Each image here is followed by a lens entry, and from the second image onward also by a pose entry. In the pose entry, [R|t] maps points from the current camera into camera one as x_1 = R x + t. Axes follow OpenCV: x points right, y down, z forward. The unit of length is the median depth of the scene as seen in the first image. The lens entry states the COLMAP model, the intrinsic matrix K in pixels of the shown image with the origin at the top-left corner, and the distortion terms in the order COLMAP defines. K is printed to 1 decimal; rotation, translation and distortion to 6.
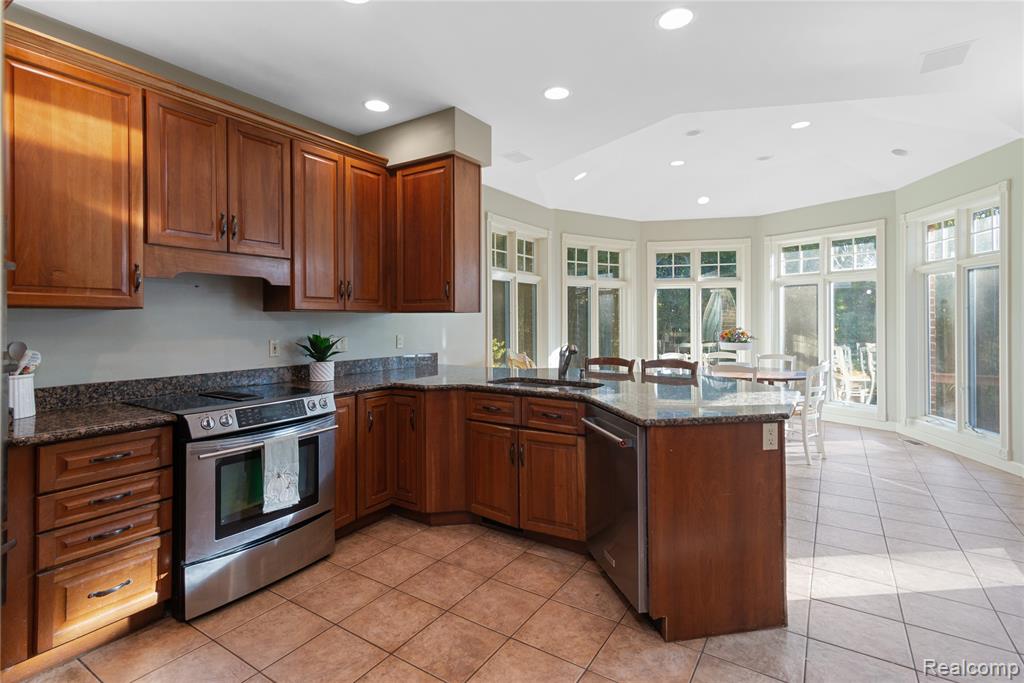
lens RADIAL K [[502.3, 0, 504.8], [0, 502.3, 319.0], [0, 0, 1]] dist [0.015125, -0.001134]
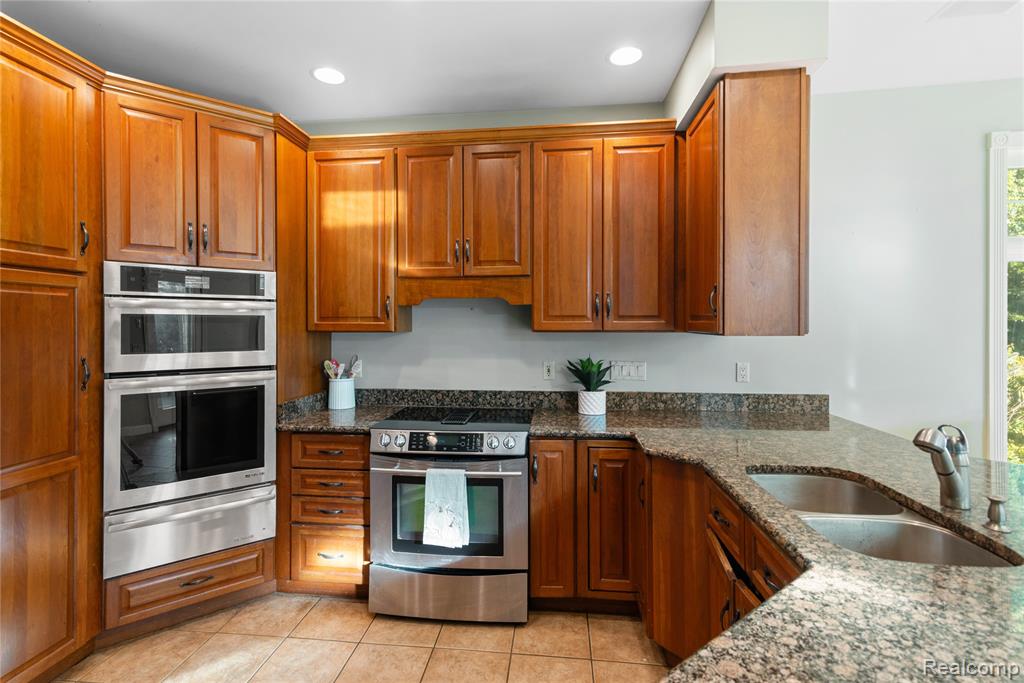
lens RADIAL K [[502.3, 0, 499.5], [0, 502.3, 322.8], [0, 0, 1]] dist [0.015125, -0.001134]
pose [[0.443464, -0.000165, -0.896292, 0.423125], [0.002996, 0.999995, 0.001299, -0.039881], [0.896287, -0.003262, 0.443462, 0.640163]]
